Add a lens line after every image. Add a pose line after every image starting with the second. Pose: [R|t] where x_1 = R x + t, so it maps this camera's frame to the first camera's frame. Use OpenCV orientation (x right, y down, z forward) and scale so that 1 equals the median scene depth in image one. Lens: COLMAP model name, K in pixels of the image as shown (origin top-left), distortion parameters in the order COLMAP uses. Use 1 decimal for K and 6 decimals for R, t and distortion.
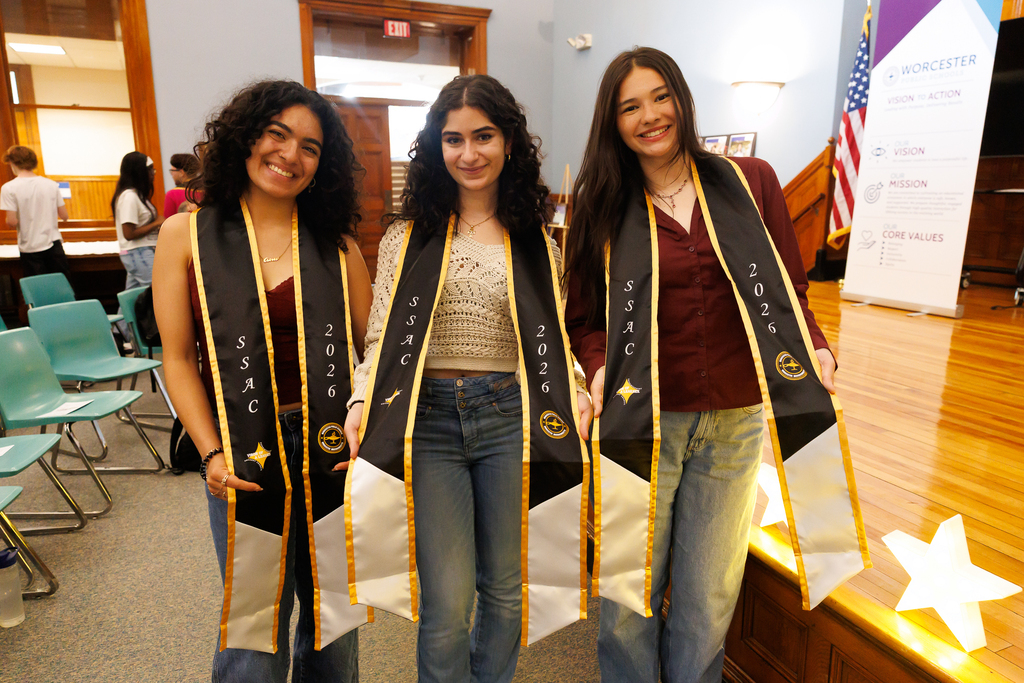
lens RADIAL K [[693.7, 0, 512.0], [0, 693.7, 341.5], [0, 0, 1]] dist [0.000461, 0.000401]
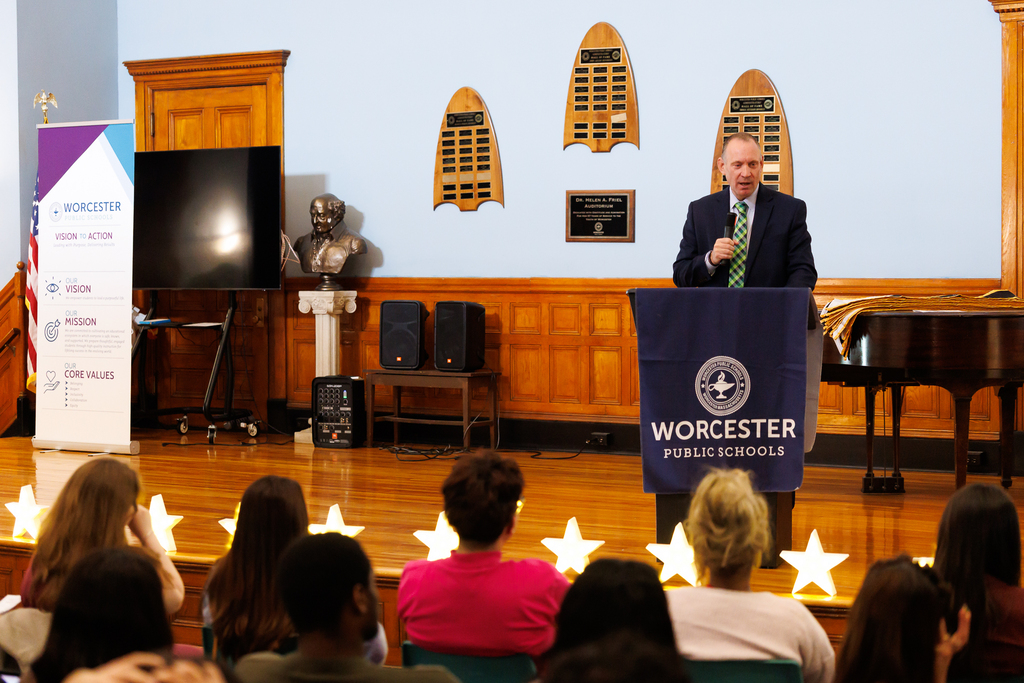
lens RADIAL K [[2110.6, 0, 512.0], [0, 2110.6, 341.5], [0, 0, 1]] dist [-0.231497, 0.359672]
pose [[0.844671, -0.020015, 0.534912, -0.461438], [0.119424, 0.981159, -0.151868, 0.302172], [-0.521794, 0.192160, 0.831147, -1.663736]]
